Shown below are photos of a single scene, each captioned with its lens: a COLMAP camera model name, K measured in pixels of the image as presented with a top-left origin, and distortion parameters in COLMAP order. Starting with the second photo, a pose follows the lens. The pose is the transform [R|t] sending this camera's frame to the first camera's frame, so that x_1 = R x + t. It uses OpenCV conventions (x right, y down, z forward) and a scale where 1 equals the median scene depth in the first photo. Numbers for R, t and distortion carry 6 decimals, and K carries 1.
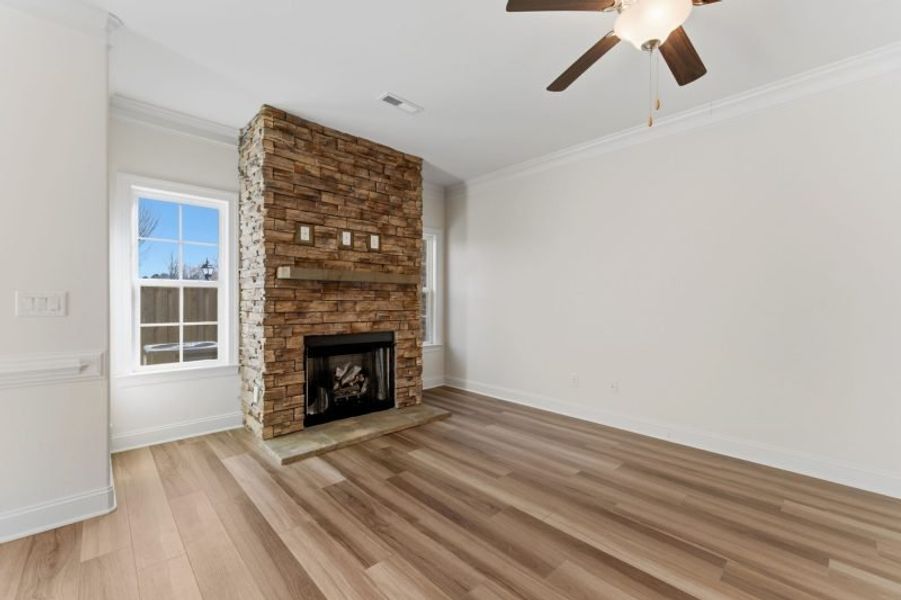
lens RADIAL K [[370.5, 0, 446.3], [0, 370.5, 303.7], [0, 0, 1]] dist [-0.000526, 0.001760]
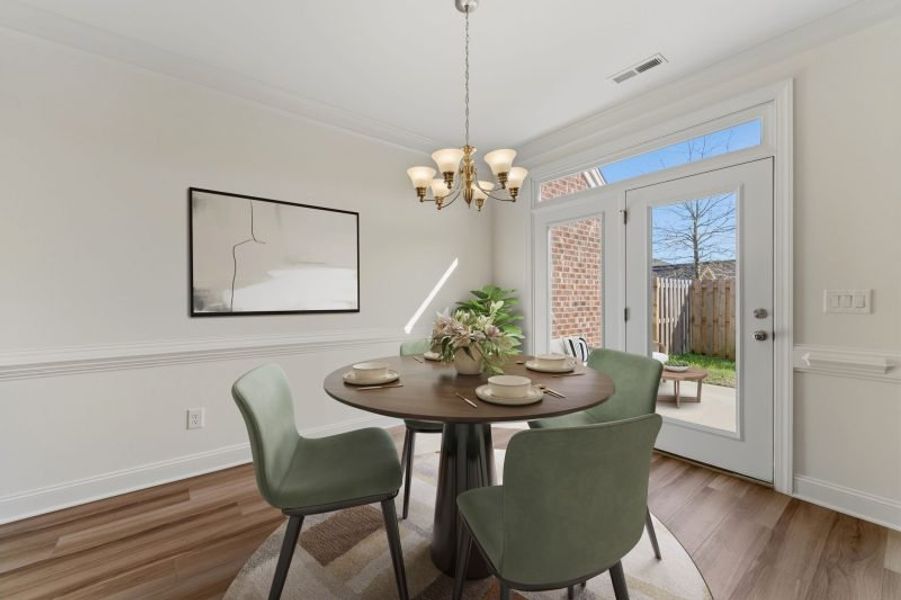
lens RADIAL K [[361.8, 0, 449.3], [0, 361.8, 301.7], [0, 0, 1]] dist [-0.002634, 0.000025]
pose [[-0.090741, 0.006117, -0.995856, 0.027962], [-0.005112, 0.999965, 0.006609, 0.000102], [0.995861, 0.005691, -0.090706, -0.026805]]
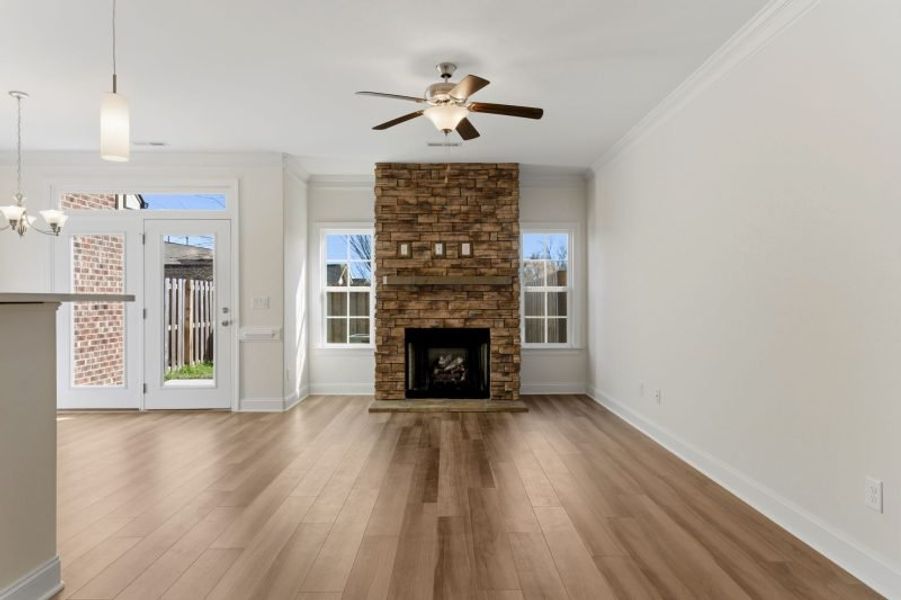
lens RADIAL K [[561.0, 0, 455.1], [0, 561.0, 297.9], [0, 0, 1]] dist [0.013772, 0.007445]
pose [[0.736448, -0.007947, -0.676448, 1.026135], [-0.000165, 0.999929, -0.011928, 0.005283], [0.676494, 0.008896, 0.736394, -0.322135]]
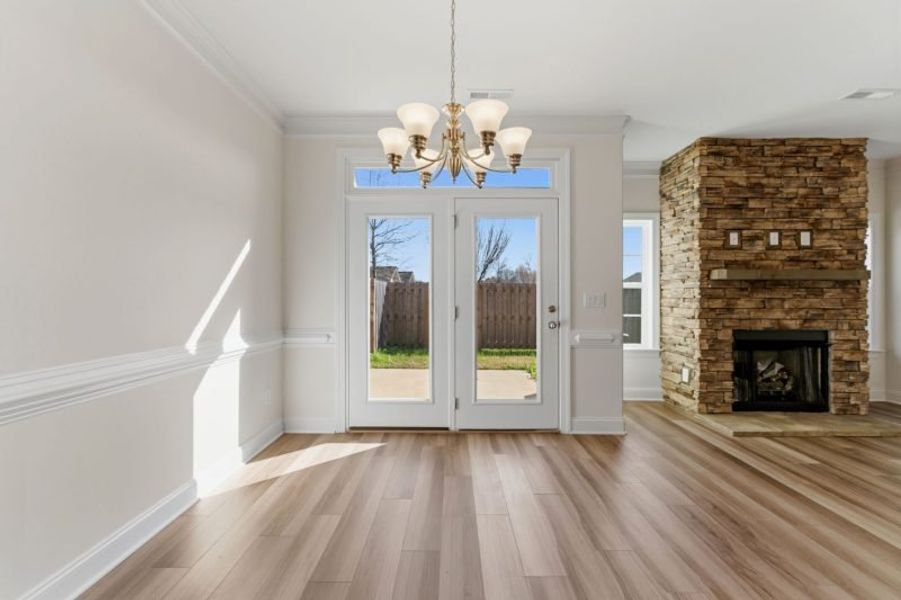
lens RADIAL K [[361.8, 0, 455.7], [0, 361.8, 295.9], [0, 0, 1]] dist [-0.002634, 0.000025]
pose [[0.725964, -0.004656, -0.687717, -0.224387], [-0.004730, 0.999920, -0.011763, 0.001480], [0.687716, 0.011793, 0.725884, -0.356447]]
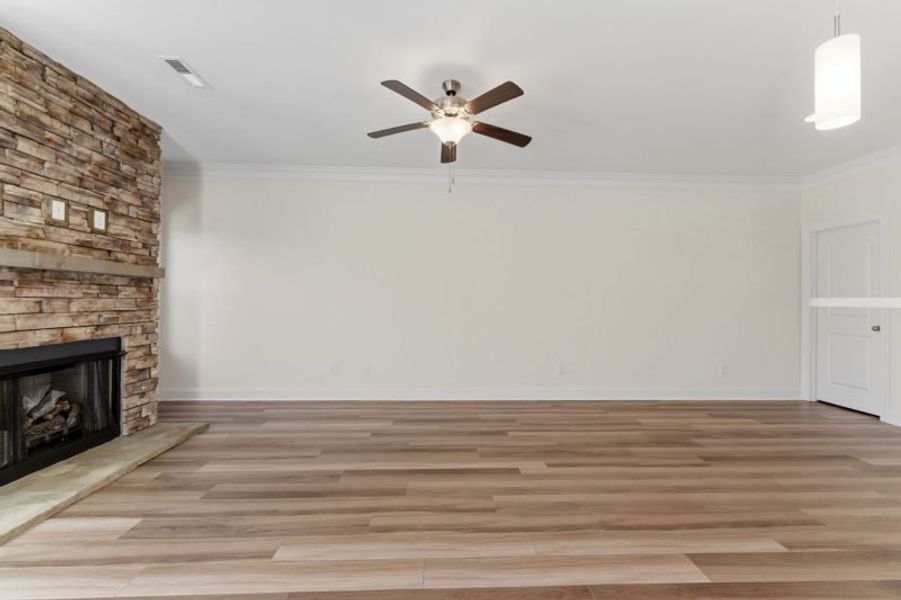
lens RADIAL K [[370.5, 0, 443.5], [0, 370.5, 296.7], [0, 0, 1]] dist [-0.000526, 0.001760]
pose [[0.661965, 0.009901, 0.749469, -0.316344], [-0.002223, 0.999934, -0.011247, -0.003964], [-0.749531, 0.005779, 0.661944, -0.025822]]
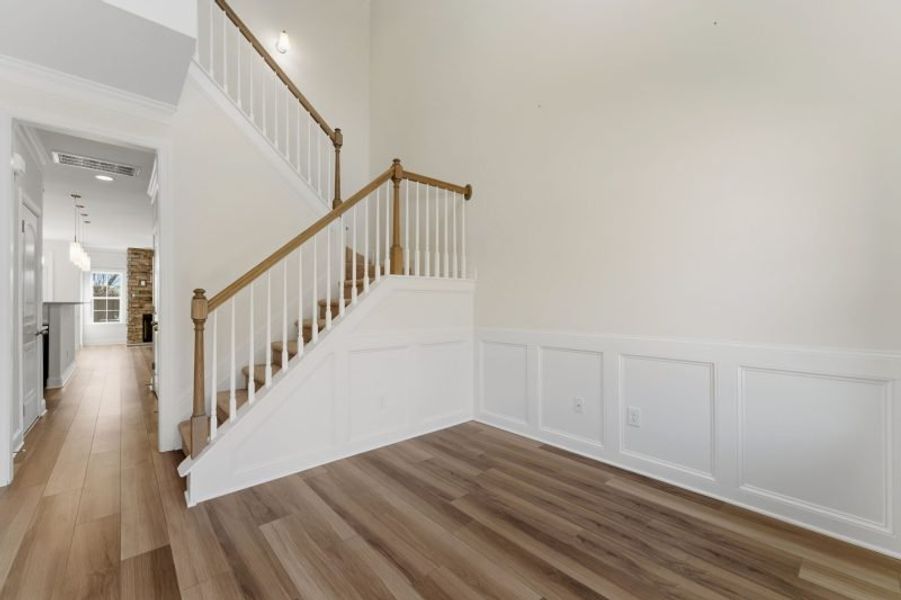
lens RADIAL K [[370.5, 0, 455.0], [0, 370.5, 302.0], [0, 0, 1]] dist [-0.000526, 0.001760]
pose [[0.999678, -0.003458, -0.025122, 2.337795], [0.003244, 0.999958, -0.008568, 0.016065], [0.025151, 0.008484, 0.999648, -2.106358]]
